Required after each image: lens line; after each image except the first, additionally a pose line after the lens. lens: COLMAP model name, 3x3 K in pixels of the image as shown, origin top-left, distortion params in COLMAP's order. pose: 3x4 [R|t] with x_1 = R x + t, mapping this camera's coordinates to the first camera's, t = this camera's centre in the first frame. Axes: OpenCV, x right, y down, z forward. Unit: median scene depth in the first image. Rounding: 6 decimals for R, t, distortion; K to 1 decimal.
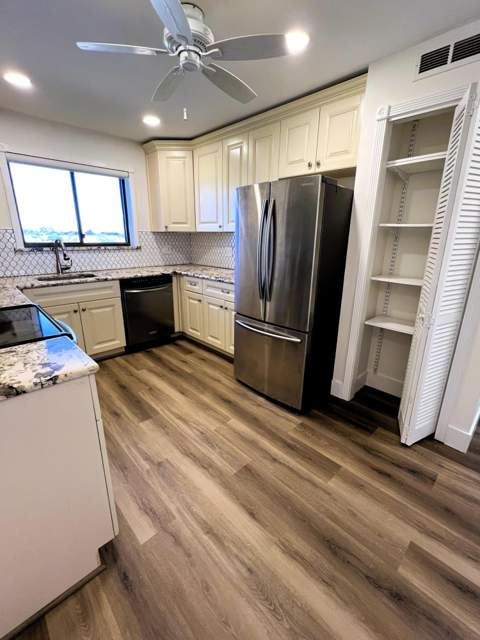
lens RADIAL K [[274.8, 0, 242.7], [0, 274.8, 319.9], [0, 0, 1]] dist [-0.000682, -0.000102]
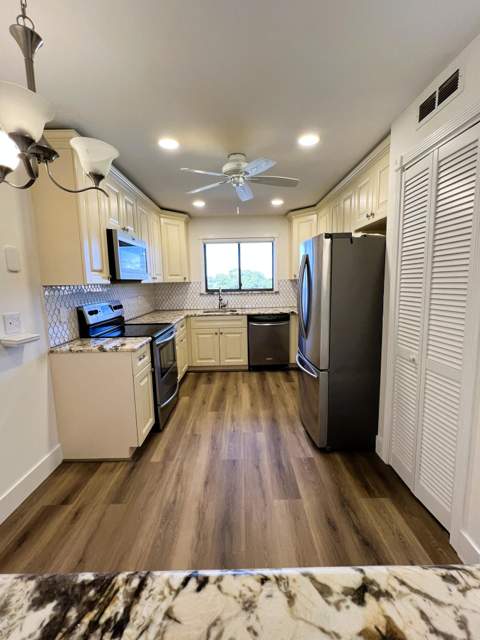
lens RADIAL K [[276.1, 0, 245.5], [0, 276.1, 319.4], [0, 0, 1]] dist [0.000077, 0.000118]
pose [[0.730970, 0.064407, -0.679364, 0.633123], [-0.167920, 0.981902, -0.087587, -0.002463], [0.661427, 0.178102, 0.728556, -0.012272]]
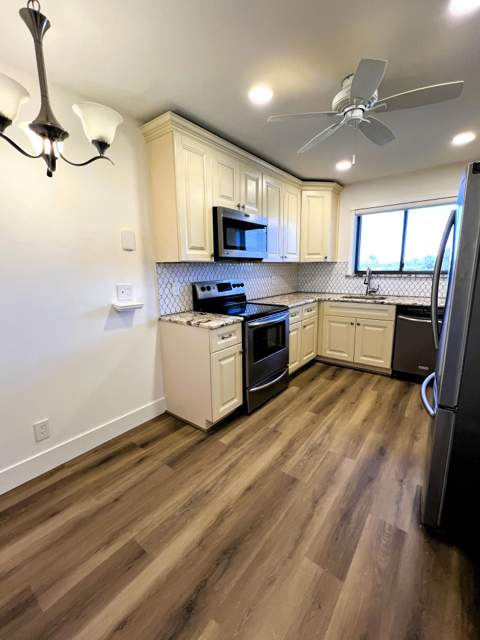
lens RADIAL K [[276.1, 0, 245.5], [0, 276.1, 319.4], [0, 0, 1]] dist [0.000077, 0.000118]
pose [[0.155457, 0.166809, -0.973657, 0.648531], [-0.269530, 0.955404, 0.120648, -0.084963], [0.950361, 0.243674, 0.193485, 0.340852]]
